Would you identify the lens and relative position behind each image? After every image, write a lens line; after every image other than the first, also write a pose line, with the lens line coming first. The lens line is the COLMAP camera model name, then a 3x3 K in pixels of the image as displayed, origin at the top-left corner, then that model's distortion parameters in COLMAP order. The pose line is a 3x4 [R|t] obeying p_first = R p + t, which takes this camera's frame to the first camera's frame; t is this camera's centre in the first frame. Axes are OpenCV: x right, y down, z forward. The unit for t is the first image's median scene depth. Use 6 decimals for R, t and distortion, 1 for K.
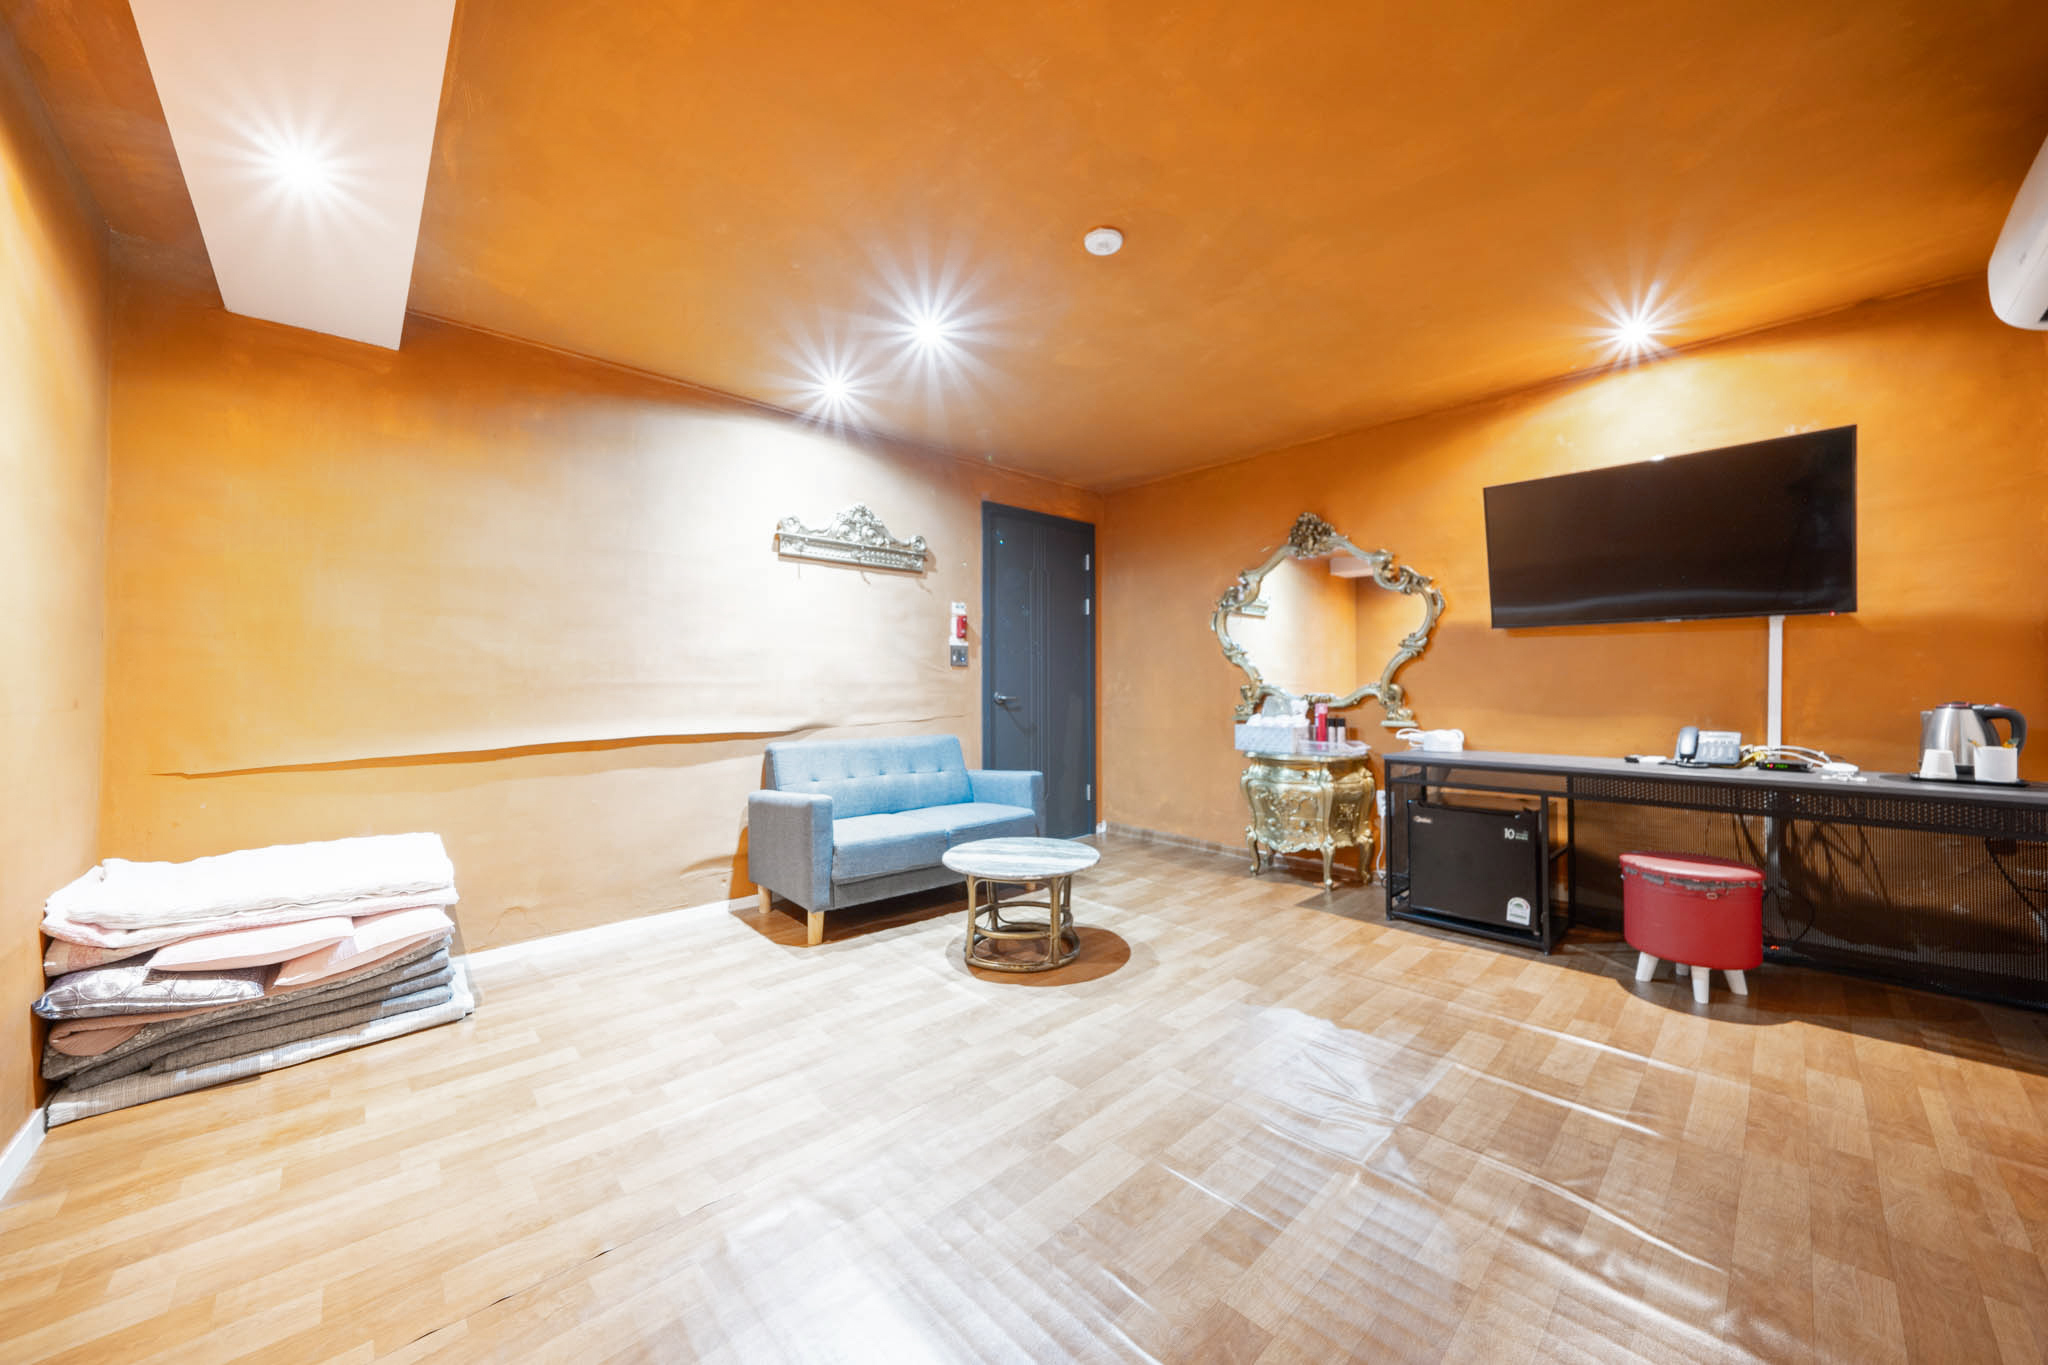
lens RADIAL K [[722.3, 0, 1043.3], [0, 722.3, 682.5], [0, 0, 1]] dist [0.000979, -0.000135]
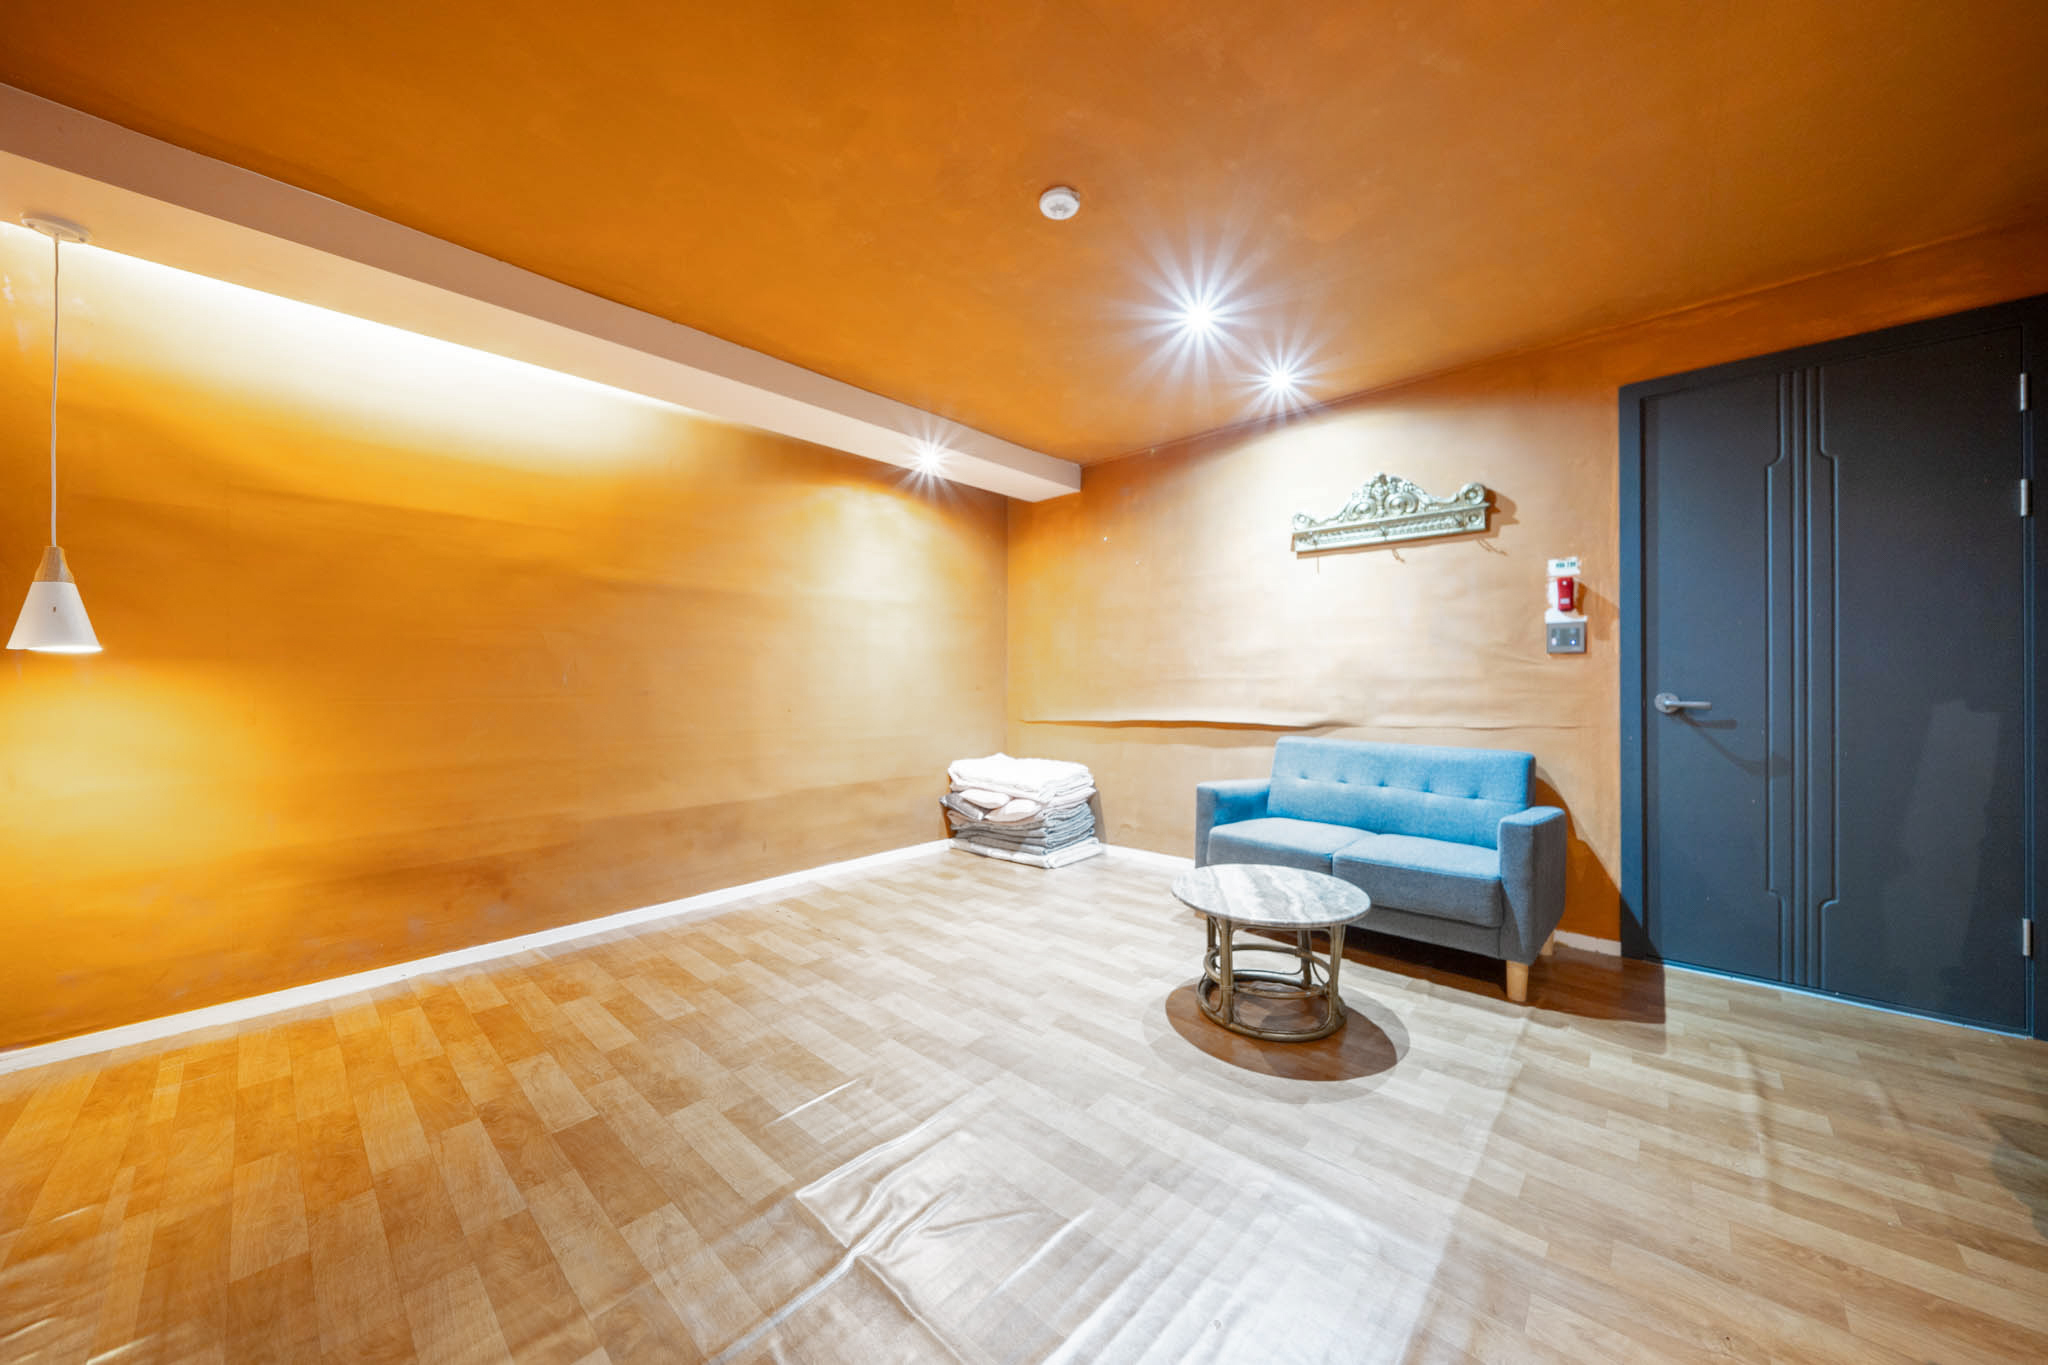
lens RADIAL K [[722.3, 0, 1043.3], [0, 722.3, 681.0], [0, 0, 1]] dist [0.000979, -0.000135]
pose [[0.071933, 0.002696, -0.997406, 0.619348], [0.001887, 0.999994, 0.002839, 0.000188], [0.997408, -0.002086, 0.071928, 0.559172]]
